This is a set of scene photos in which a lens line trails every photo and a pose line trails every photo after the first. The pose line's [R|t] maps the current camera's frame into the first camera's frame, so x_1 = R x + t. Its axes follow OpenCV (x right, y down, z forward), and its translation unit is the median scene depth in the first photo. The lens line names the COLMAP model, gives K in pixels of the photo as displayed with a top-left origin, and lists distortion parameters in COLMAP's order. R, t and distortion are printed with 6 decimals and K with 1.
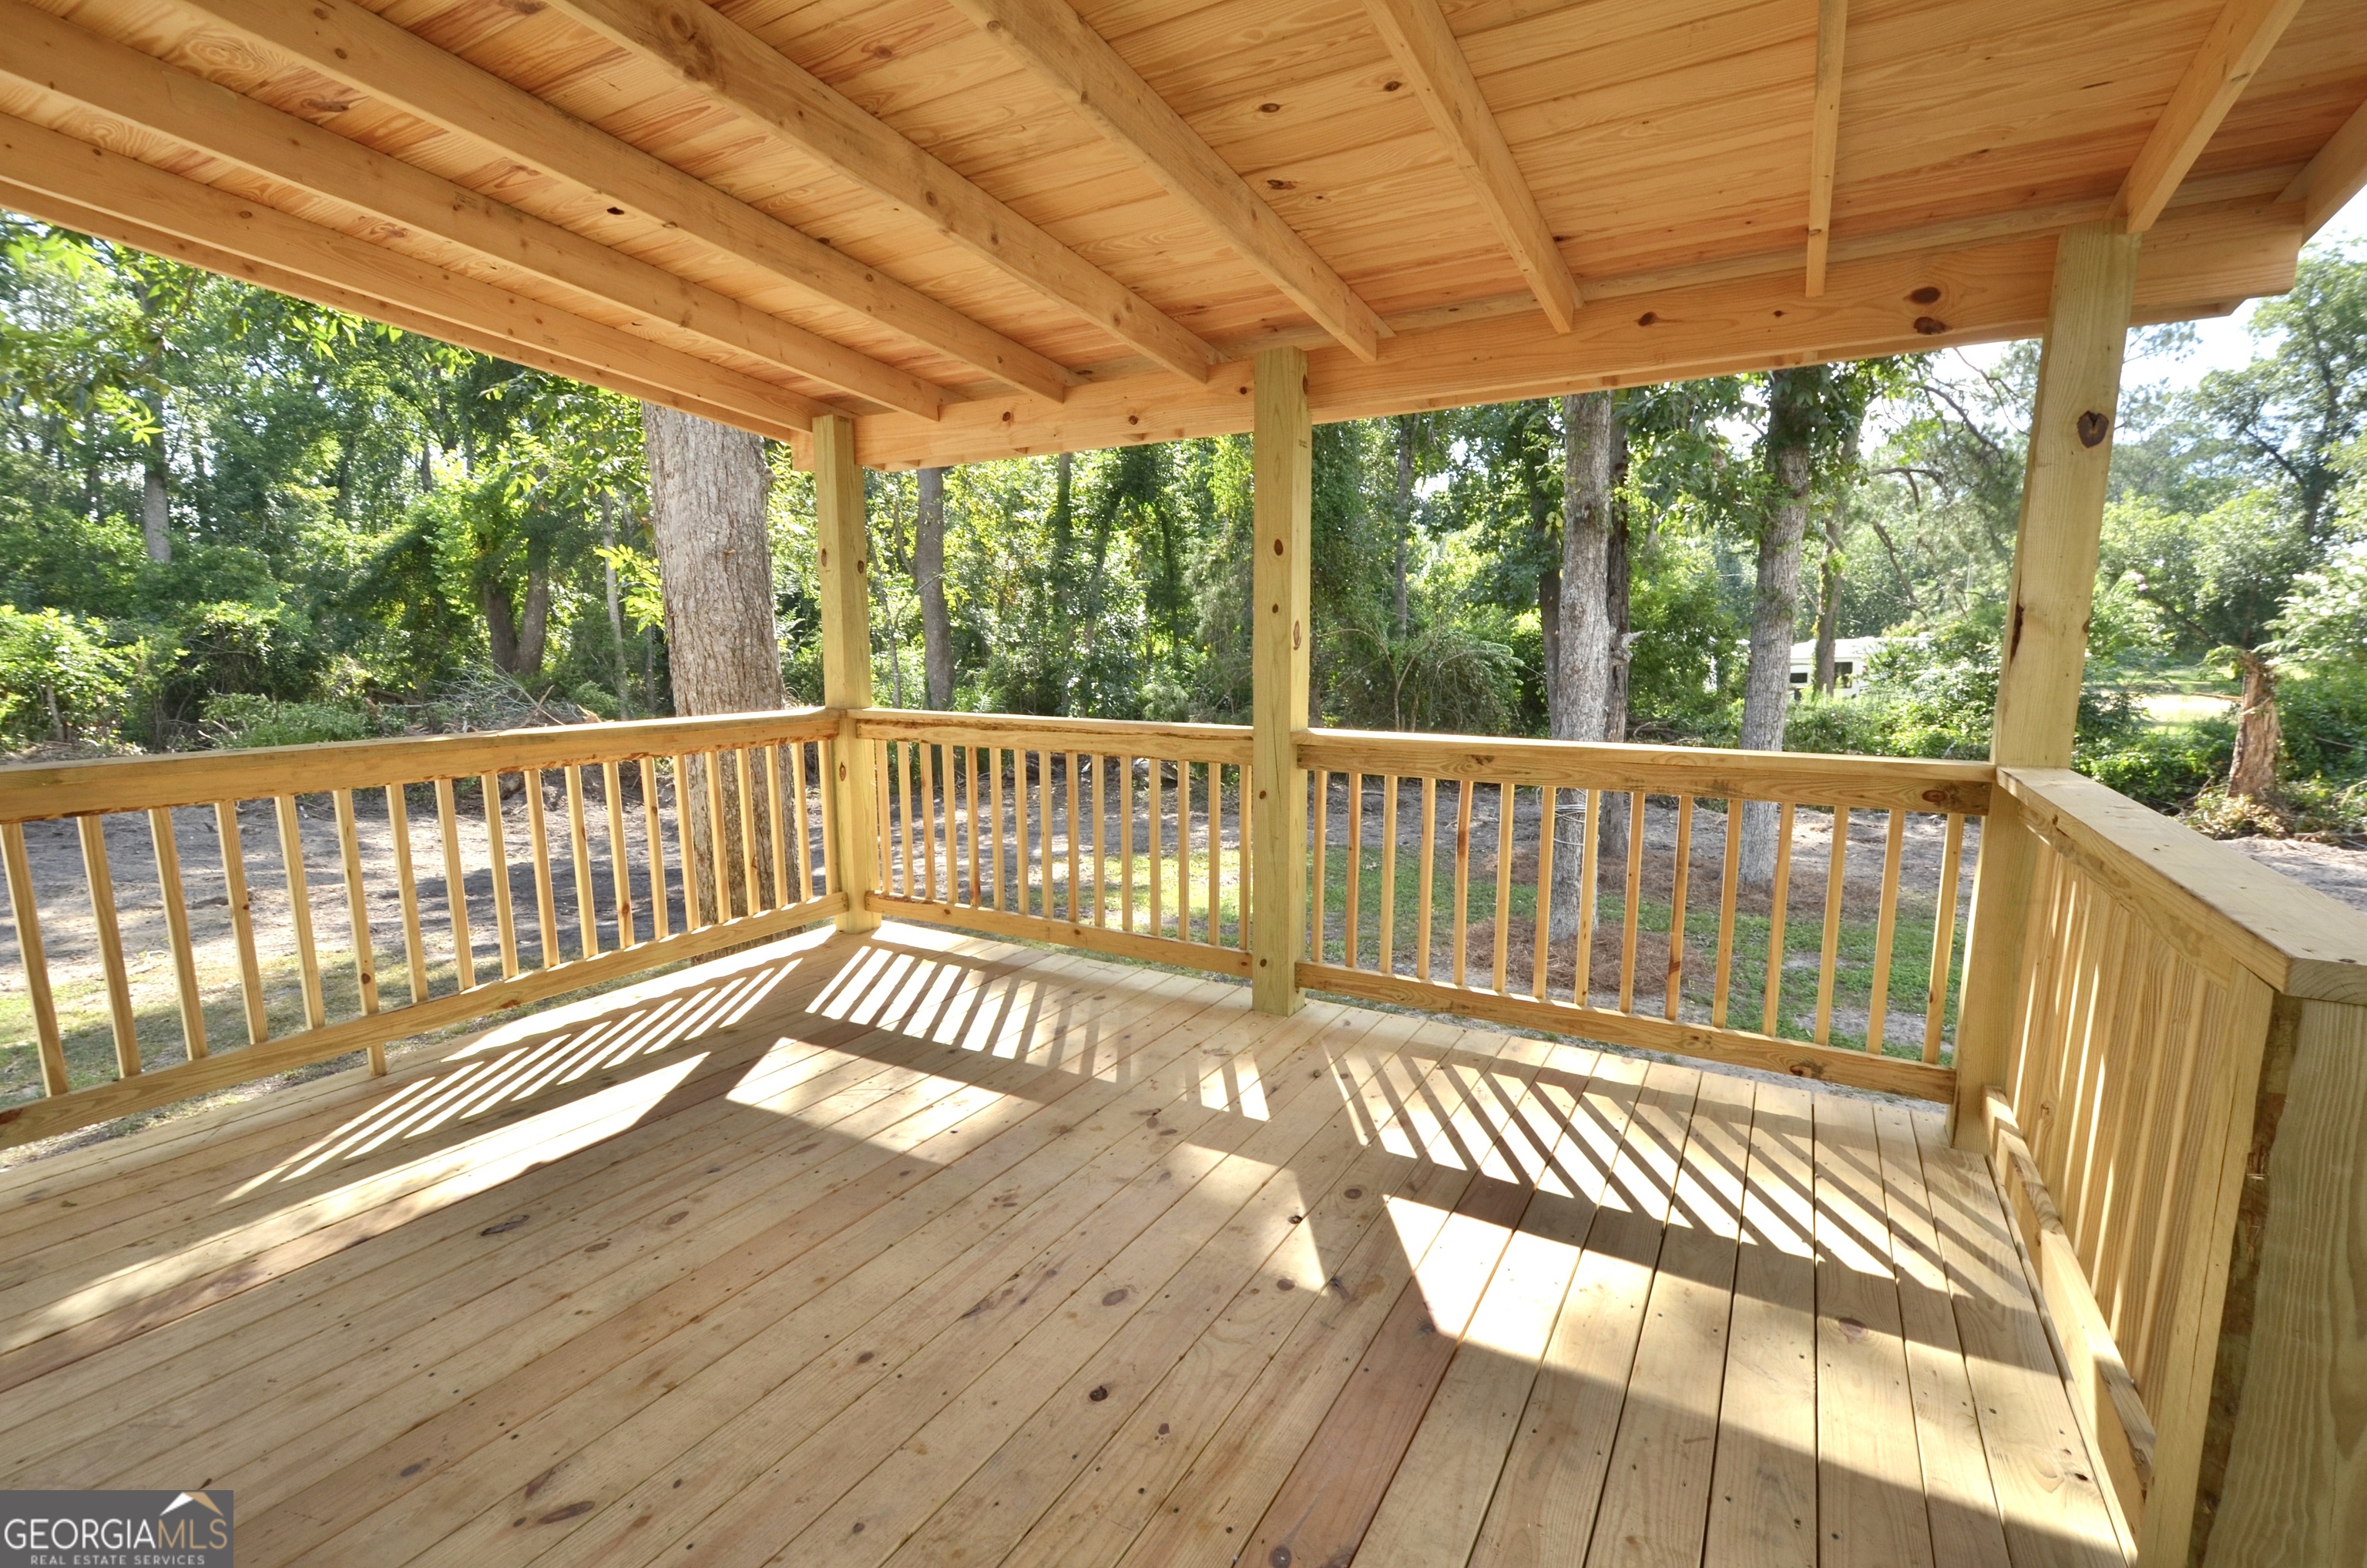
lens RADIAL K [[1015.7, 0, 1253.4], [0, 1015.7, 813.9], [0, 0, 1]] dist [-0.001278, 0.001041]
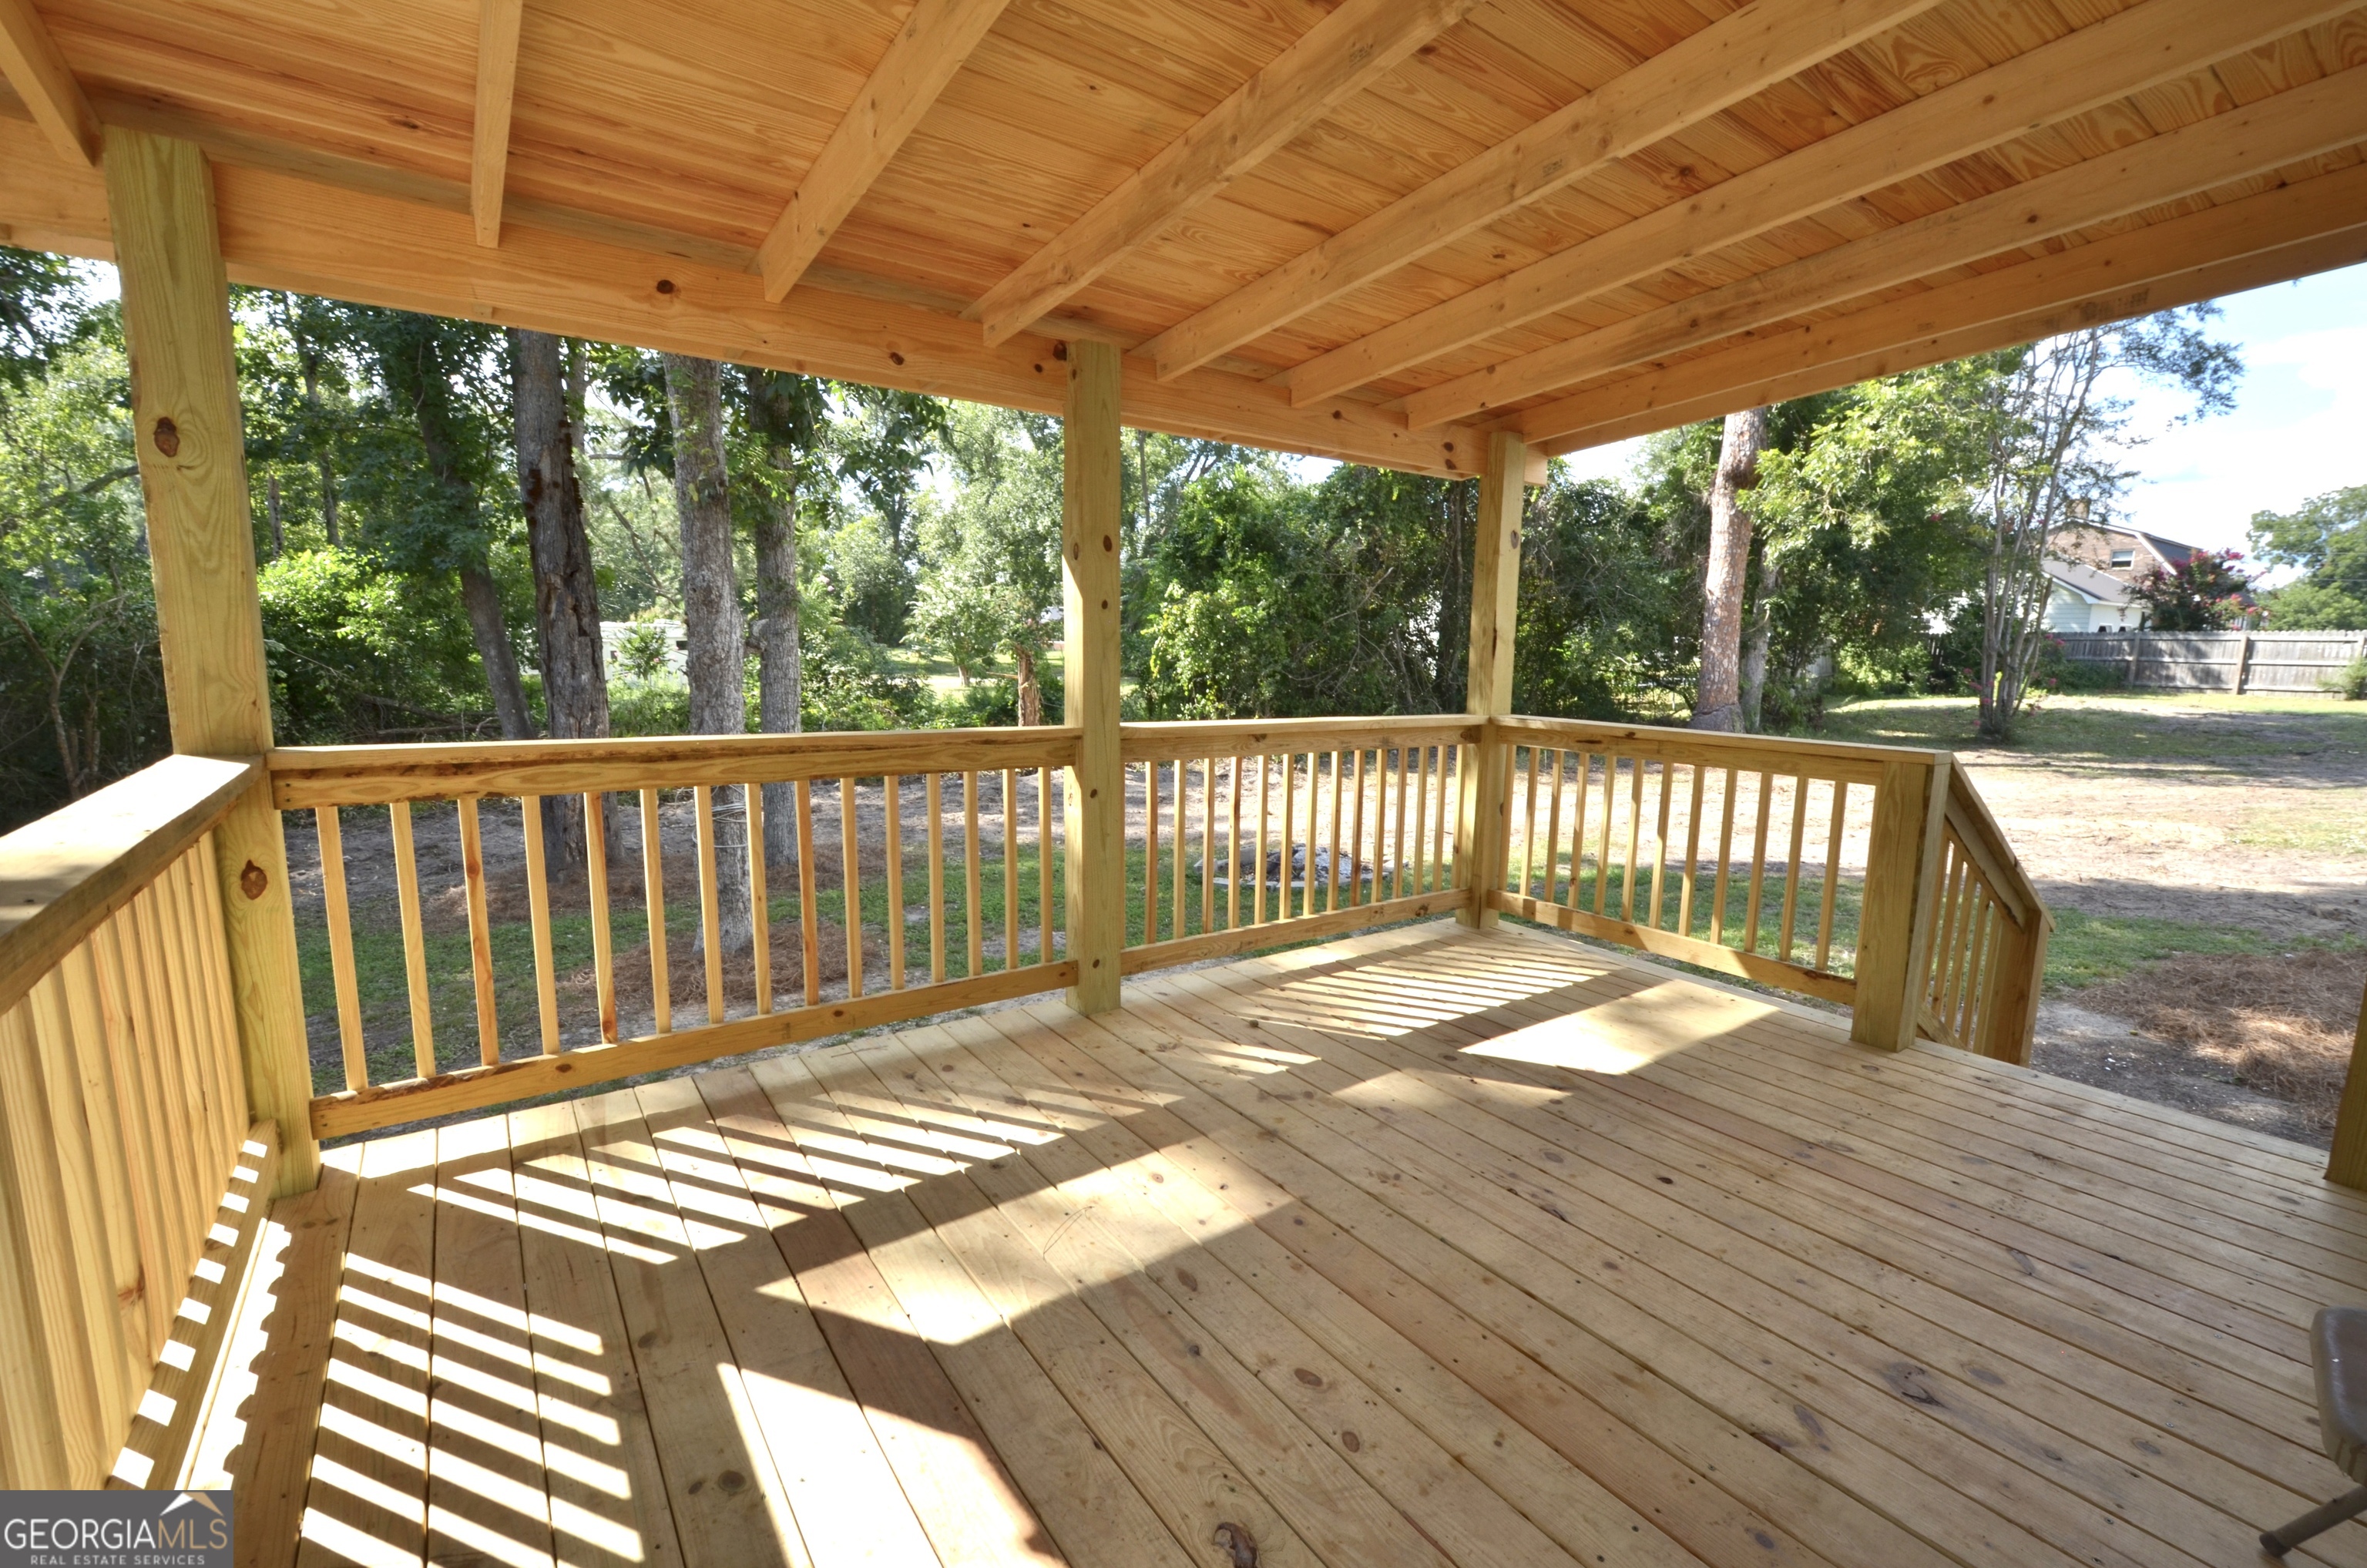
lens RADIAL K [[1015.7, 0, 1196.1], [0, 1015.7, 789.3], [0, 0, 1]] dist [-0.001278, 0.001041]
pose [[0.433382, -0.121056, 0.893043, -0.914403], [0.126139, 0.989331, 0.072895, -0.096354], [-0.892339, 0.081057, 0.444028, 0.493857]]
